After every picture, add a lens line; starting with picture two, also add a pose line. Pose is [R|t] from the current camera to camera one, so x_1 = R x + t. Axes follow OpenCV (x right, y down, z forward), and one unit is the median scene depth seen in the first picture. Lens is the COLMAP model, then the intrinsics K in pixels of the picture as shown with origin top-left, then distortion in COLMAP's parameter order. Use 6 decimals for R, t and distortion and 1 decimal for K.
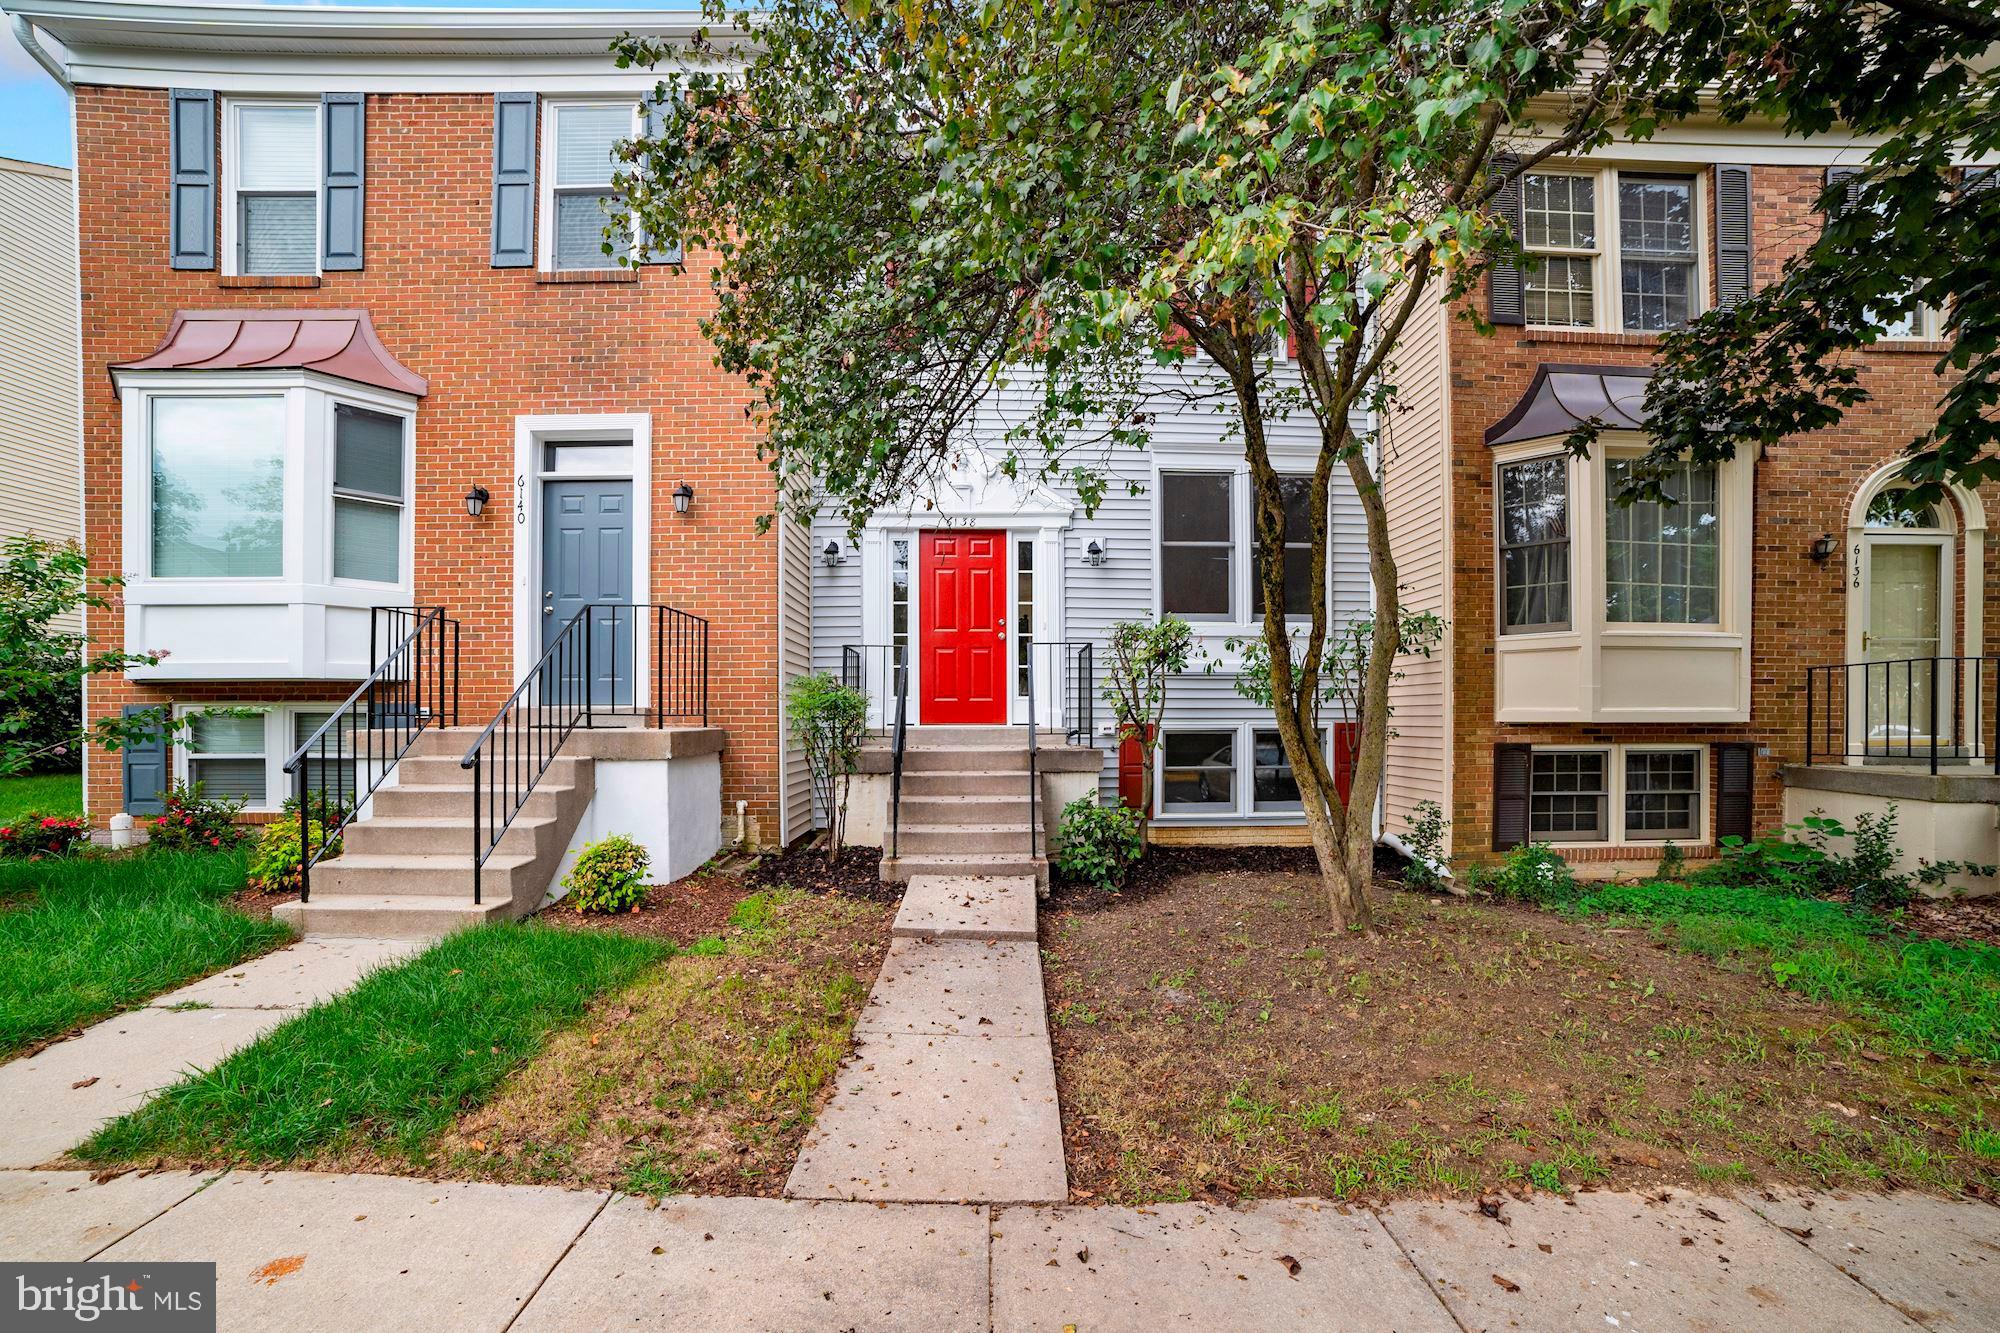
lens RADIAL K [[852.9, 0, 1011.7], [0, 852.9, 657.2], [0, 0, 1]] dist [-0.068237, 0.025114]
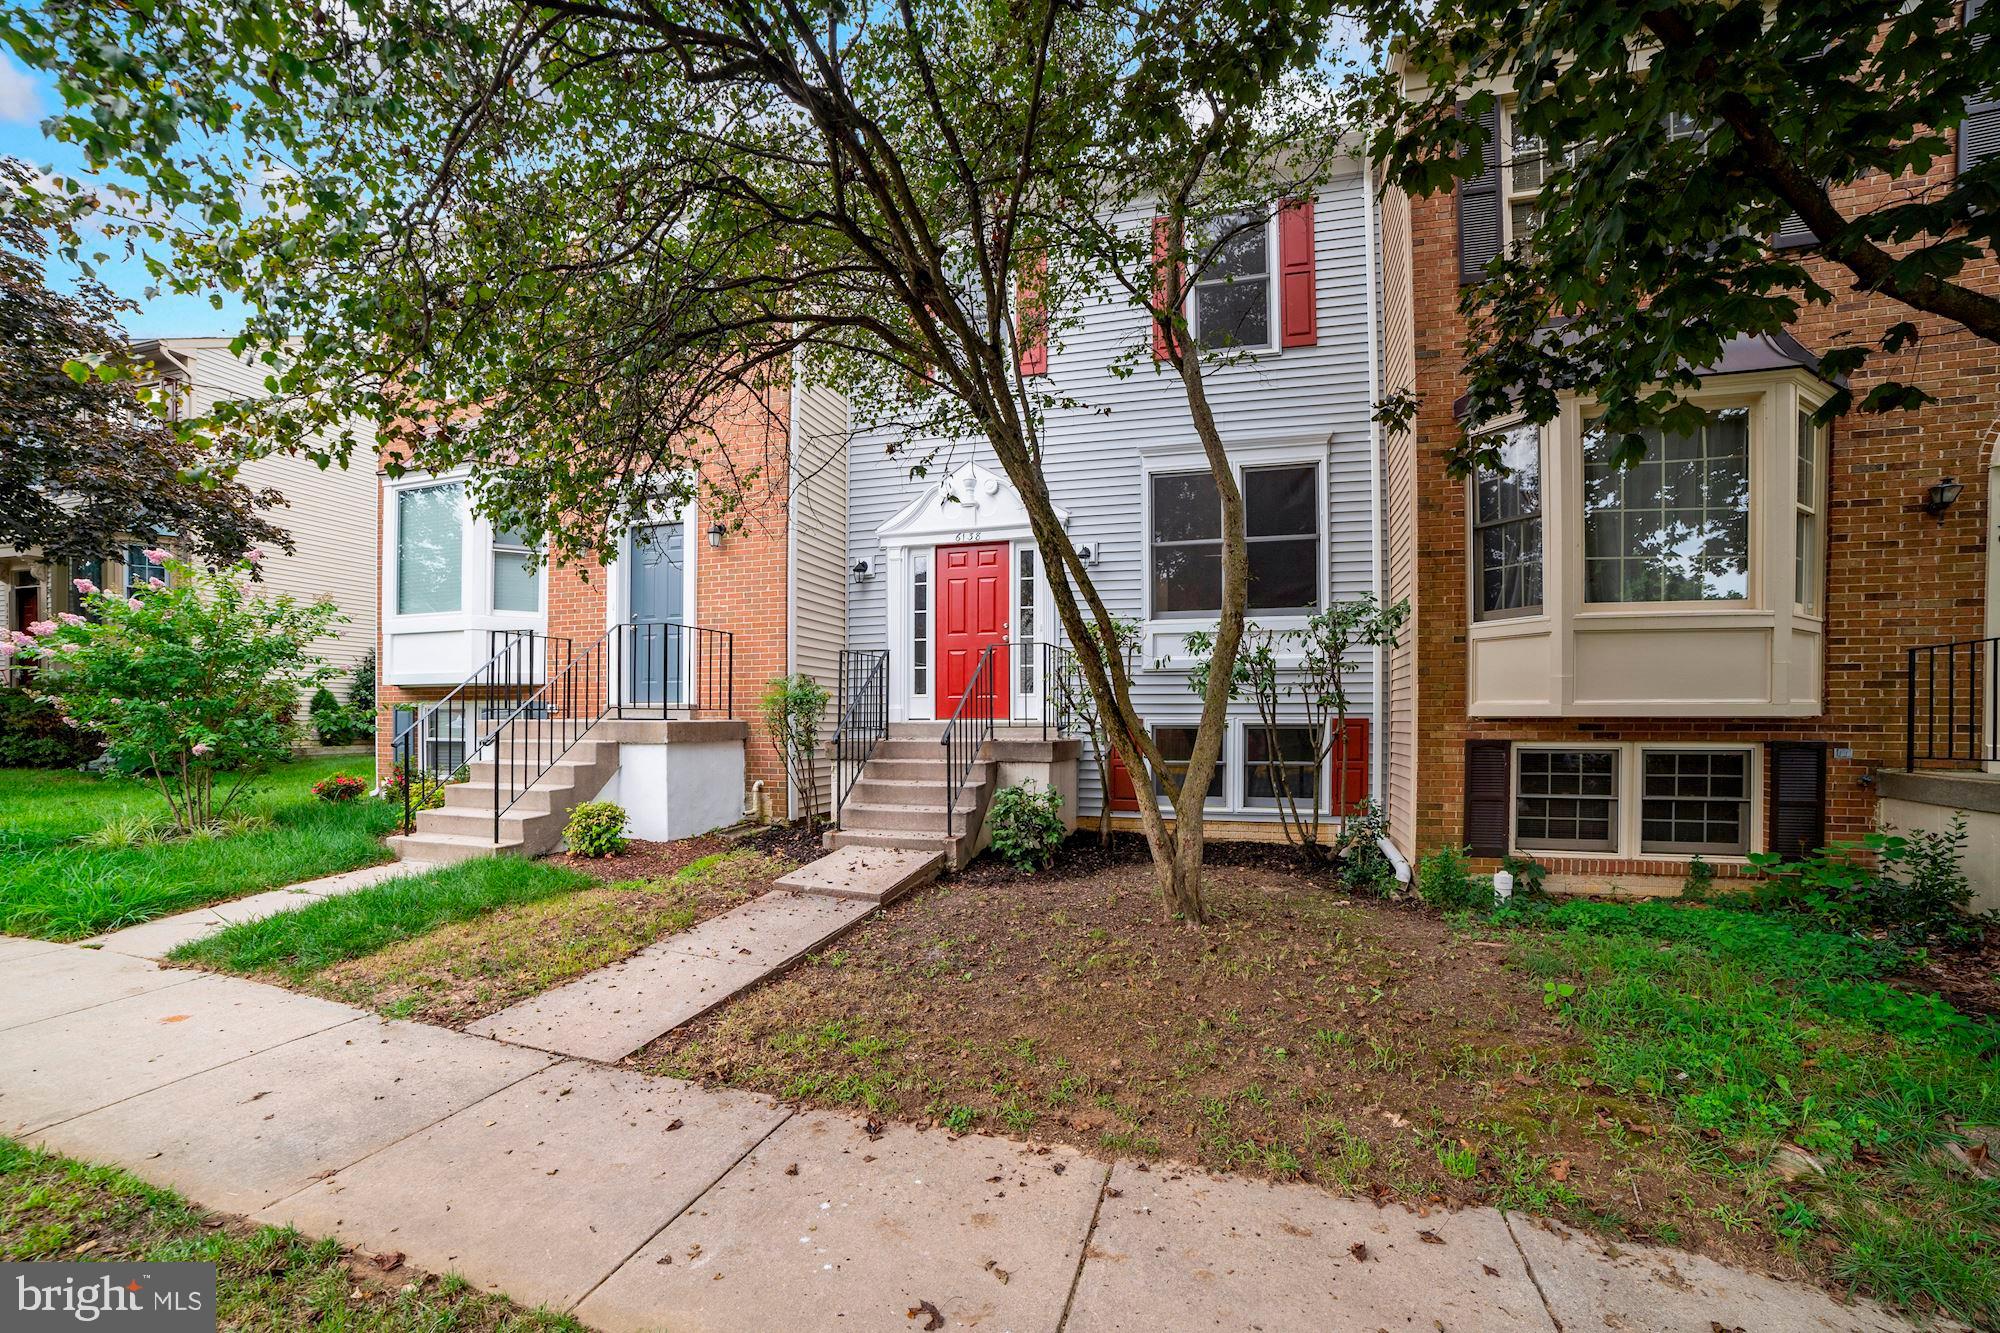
lens RADIAL K [[830.1, 0, 1007.2], [0, 830.1, 656.8], [0, 0, 1]] dist [-0.075714, 0.028386]
pose [[0.948331, -0.021875, -0.316528, 0.399164], [0.020469, 0.999760, -0.007769, 0.008735], [0.316622, 0.000888, 0.948551, -0.009487]]
